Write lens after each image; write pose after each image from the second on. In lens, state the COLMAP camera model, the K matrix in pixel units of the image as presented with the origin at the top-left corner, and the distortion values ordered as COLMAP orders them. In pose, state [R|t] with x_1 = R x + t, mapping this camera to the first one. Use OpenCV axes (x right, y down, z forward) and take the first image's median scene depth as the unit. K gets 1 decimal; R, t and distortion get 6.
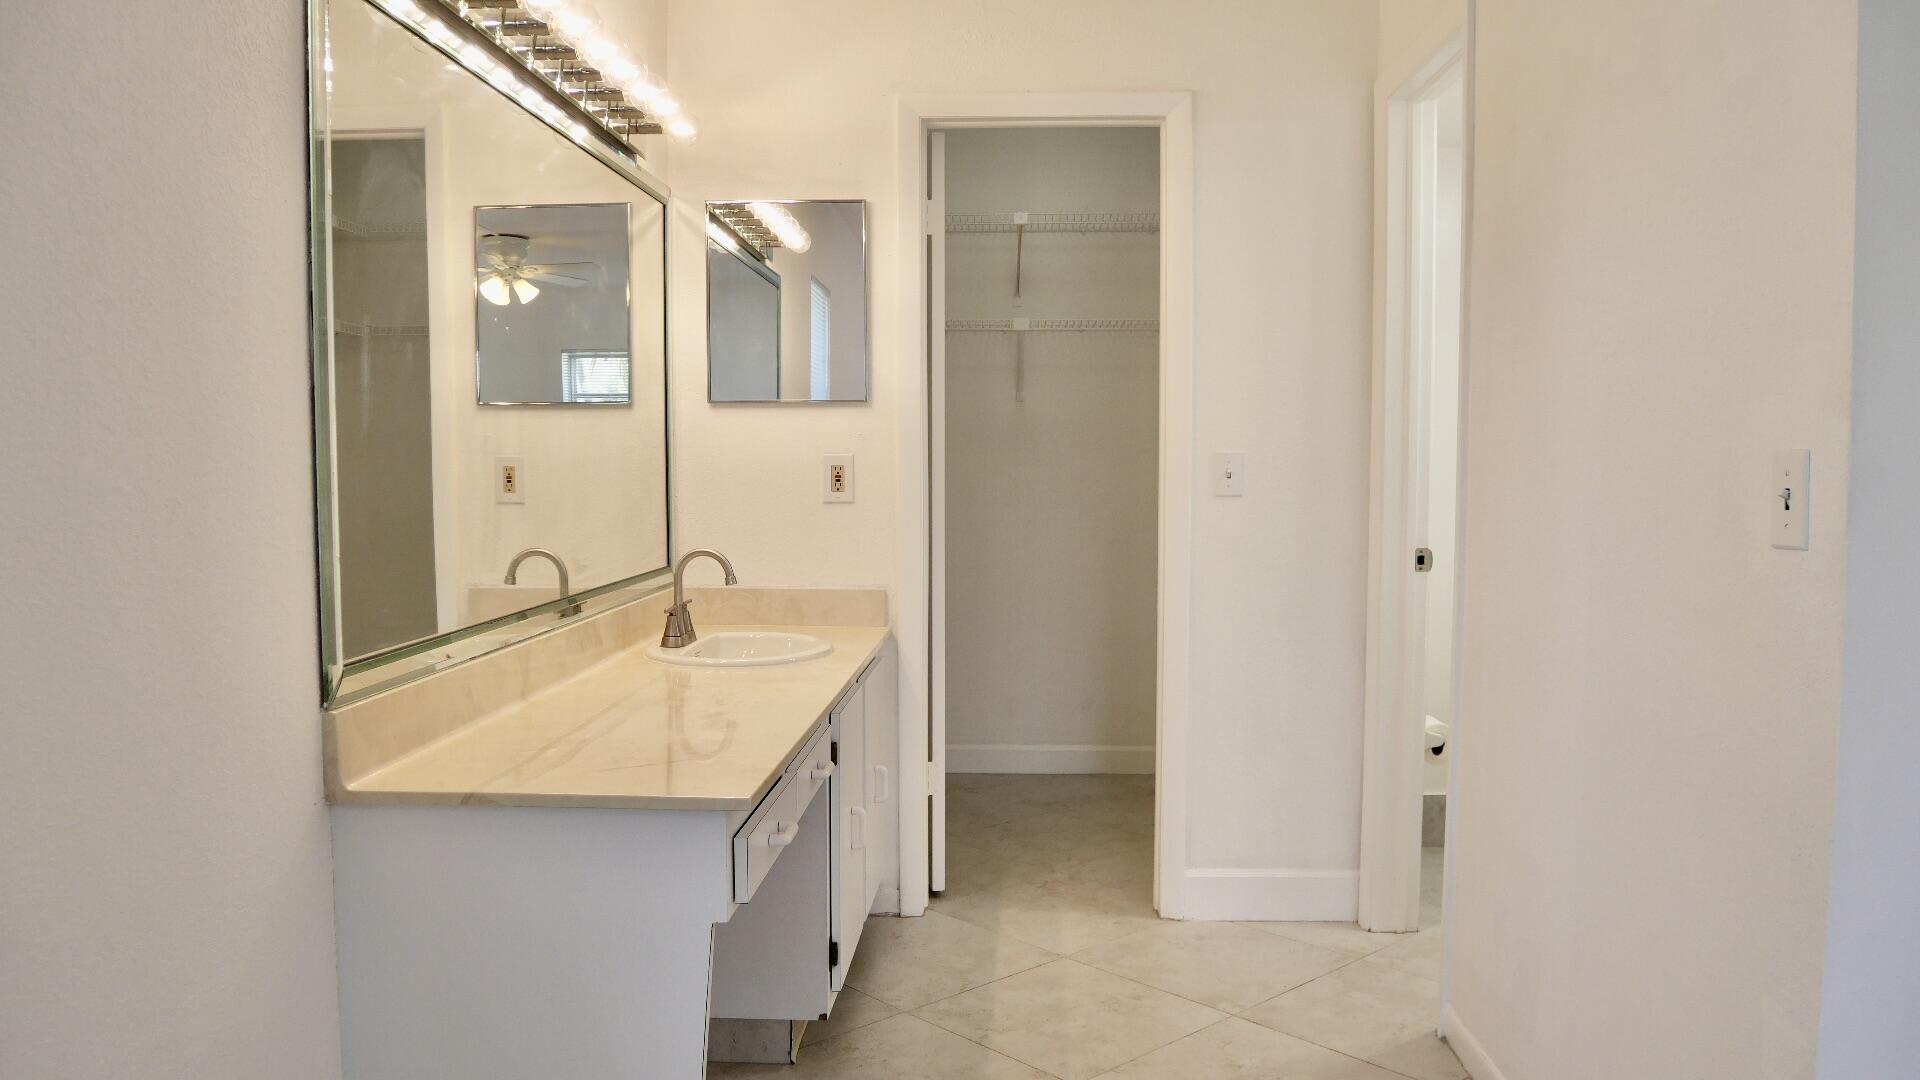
lens RADIAL K [[1410.8, 0, 960.0], [0, 1410.8, 540.0], [0, 0, 1]] dist [-0.064823, 0.010982]
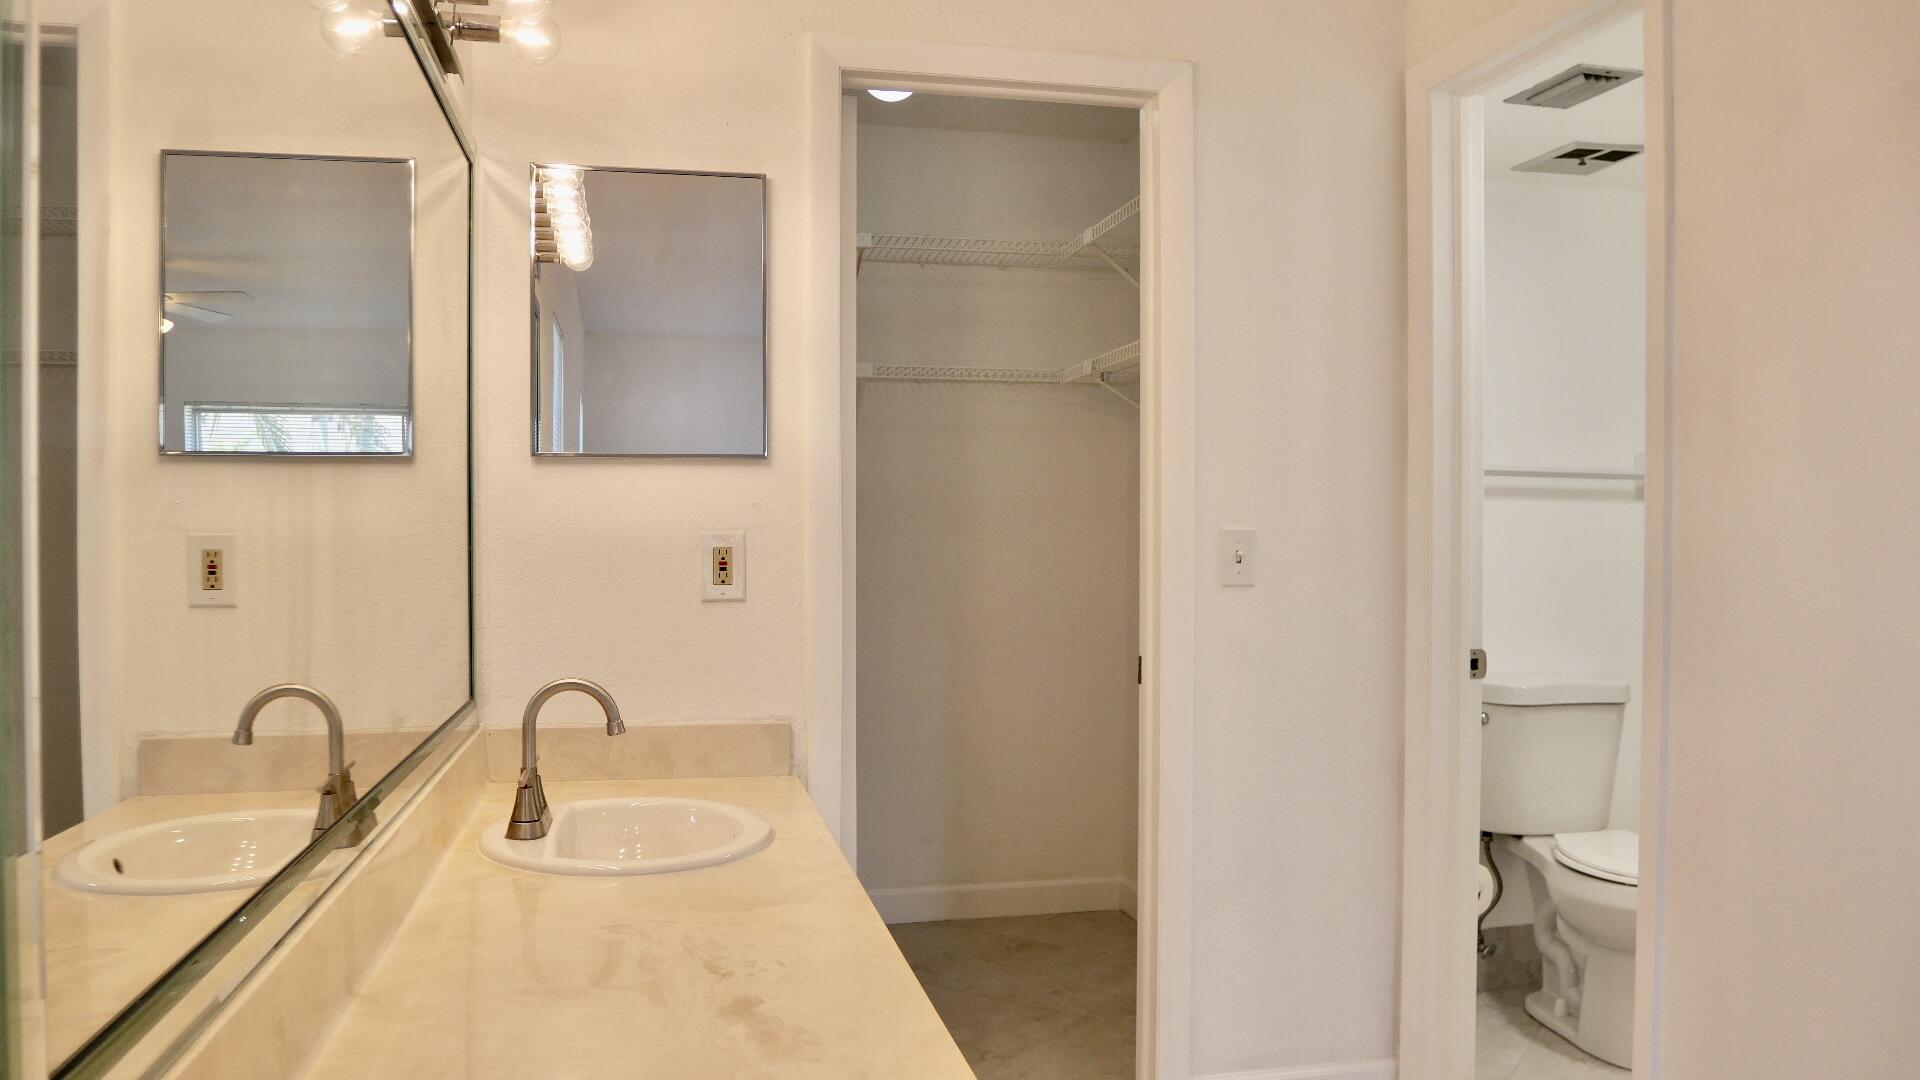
lens RADIAL K [[1410.8, 0, 960.0], [0, 1410.8, 540.0], [0, 0, 1]] dist [-0.064823, 0.010982]
pose [[0.966124, -0.001246, 0.258077, -0.154627], [0.014562, 0.998658, -0.049691, -0.020228], [-0.257668, 0.051765, 0.964846, 0.294789]]
